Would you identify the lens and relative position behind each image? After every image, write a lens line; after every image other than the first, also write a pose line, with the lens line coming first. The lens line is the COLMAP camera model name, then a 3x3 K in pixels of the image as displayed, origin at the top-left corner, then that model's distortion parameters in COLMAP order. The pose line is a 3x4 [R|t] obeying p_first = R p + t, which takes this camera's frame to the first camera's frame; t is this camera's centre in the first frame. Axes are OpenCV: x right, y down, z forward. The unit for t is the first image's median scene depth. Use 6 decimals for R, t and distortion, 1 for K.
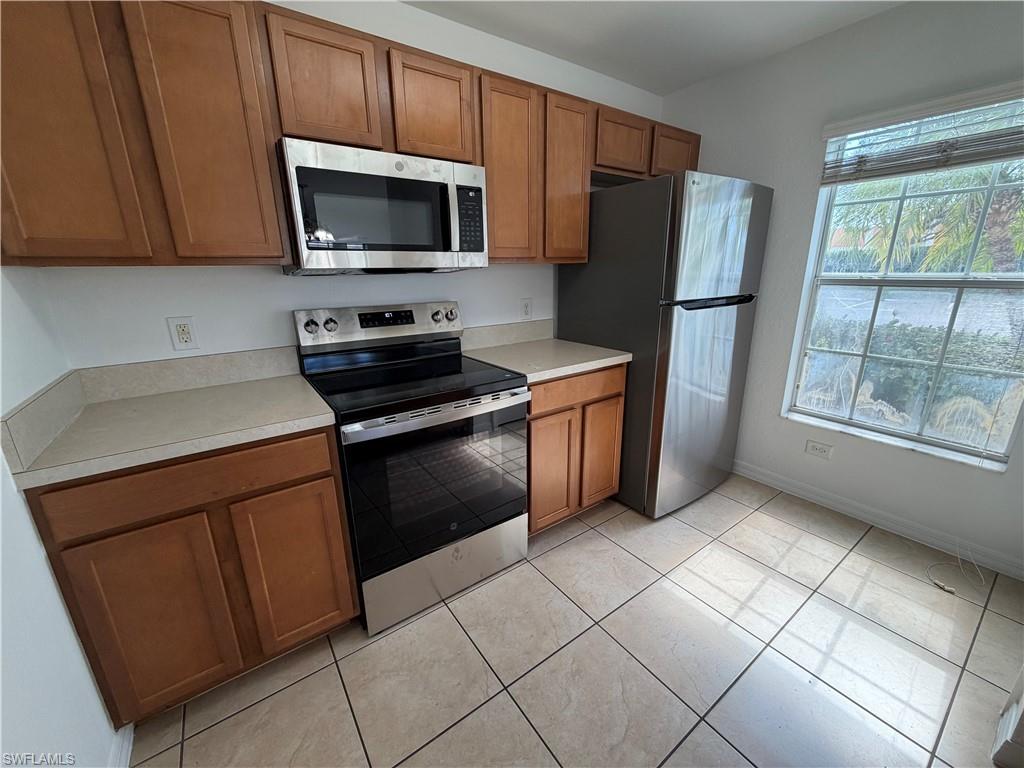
lens RADIAL K [[407.5, 0, 509.7], [0, 407.5, 386.0], [0, 0, 1]] dist [-0.000482, 0.000039]
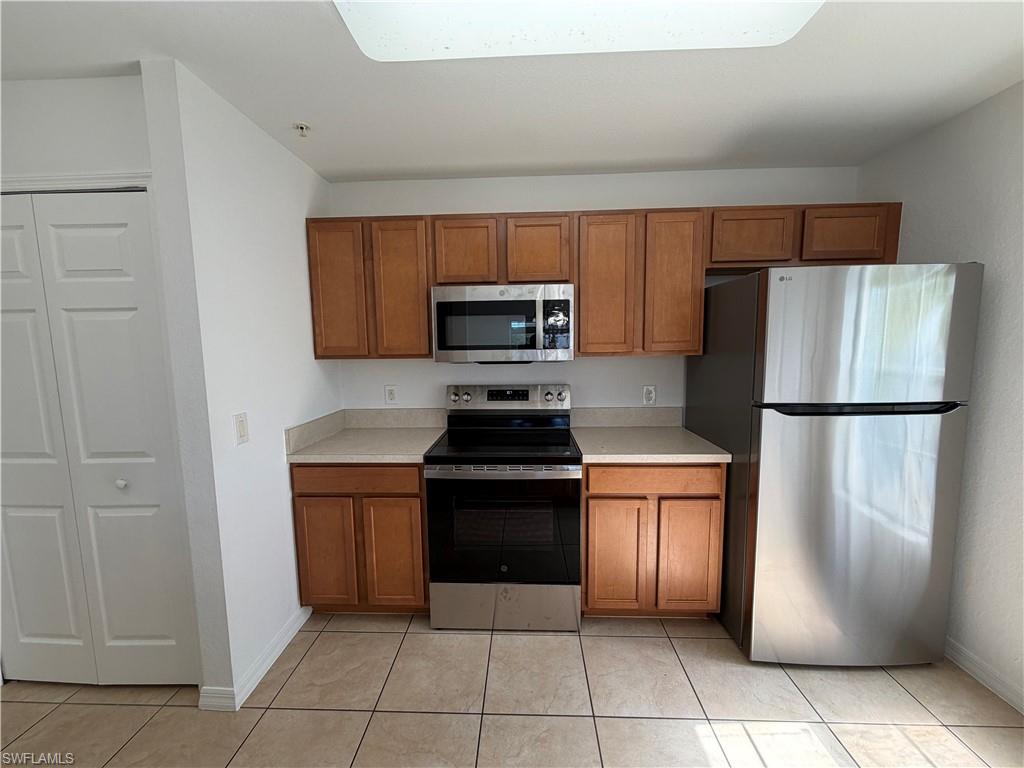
lens RADIAL K [[407.5, 0, 509.7], [0, 407.5, 386.0], [0, 0, 1]] dist [-0.000482, 0.000039]
pose [[0.787822, 0.071601, -0.611726, 0.506428], [-0.167441, 0.980710, -0.100853, -0.061311], [0.592705, 0.181883, 0.784614, -0.038495]]
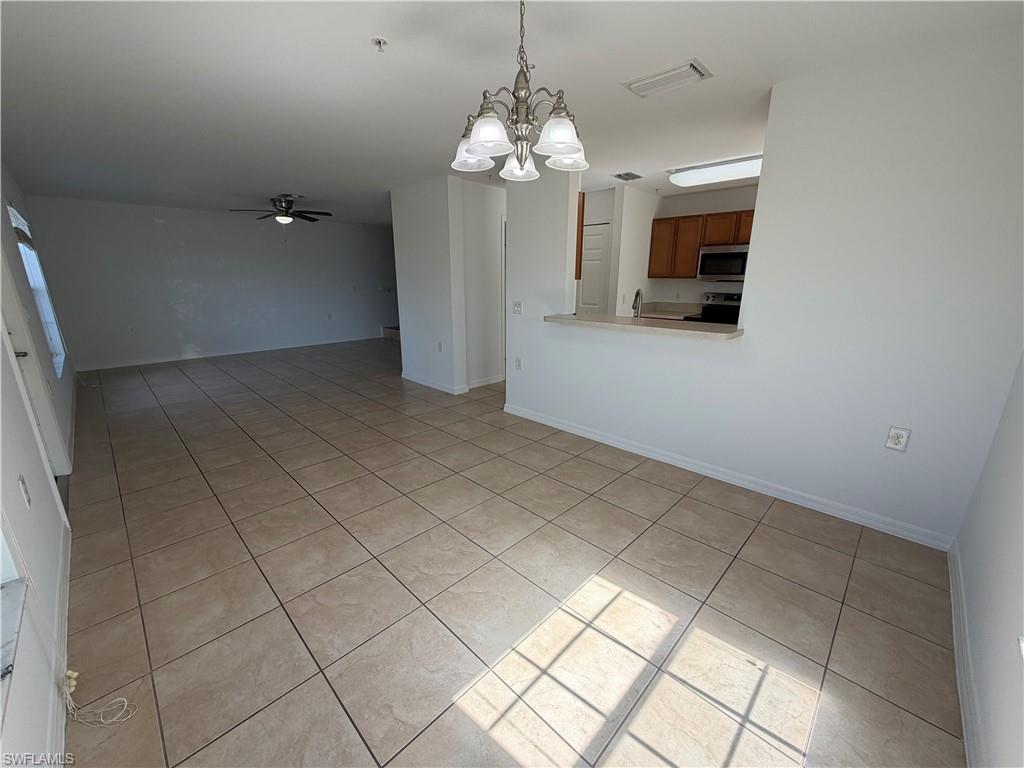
lens RADIAL K [[407.5, 0, 509.7], [0, 407.5, 386.0], [0, 0, 1]] dist [-0.000482, 0.000039]
pose [[0.176977, 0.275948, -0.944739, 2.140374], [-0.274366, 0.935672, 0.221903, 0.188976], [0.945200, 0.219932, 0.241303, -0.935895]]
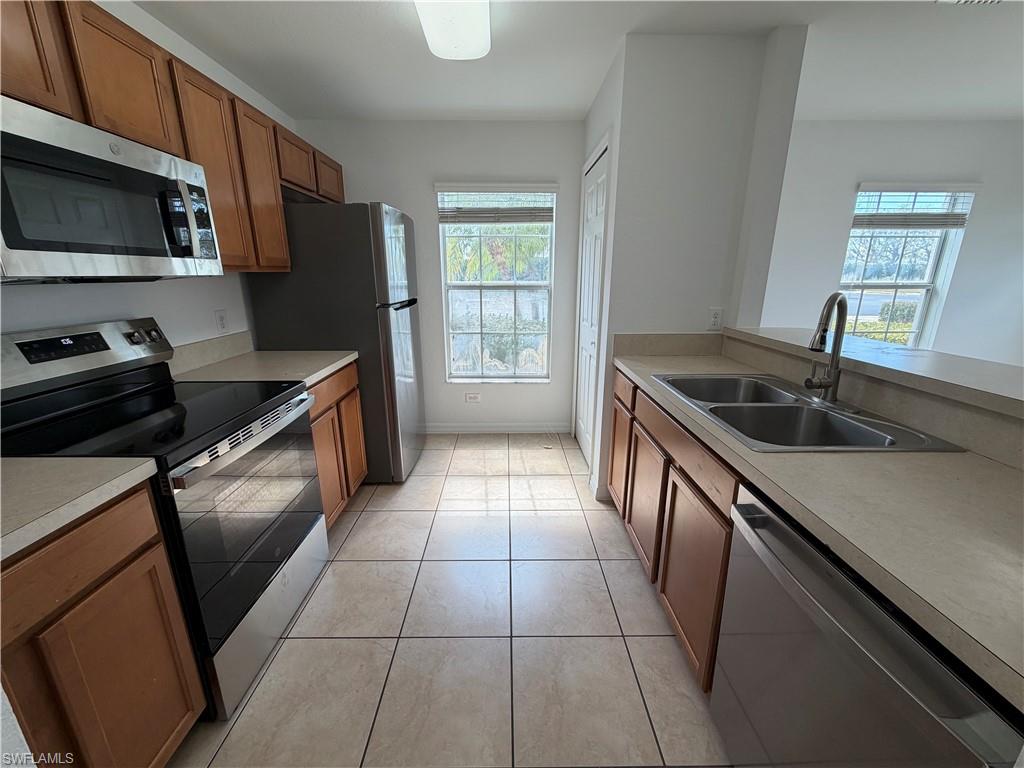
lens RADIAL K [[407.5, 0, 509.7], [0, 407.5, 386.0], [0, 0, 1]] dist [-0.000482, 0.000039]
pose [[0.572214, -0.204448, 0.794212, -0.433680], [0.219073, 0.971342, 0.092208, 0.004572], [-0.790303, 0.121228, 0.600604, -0.025110]]
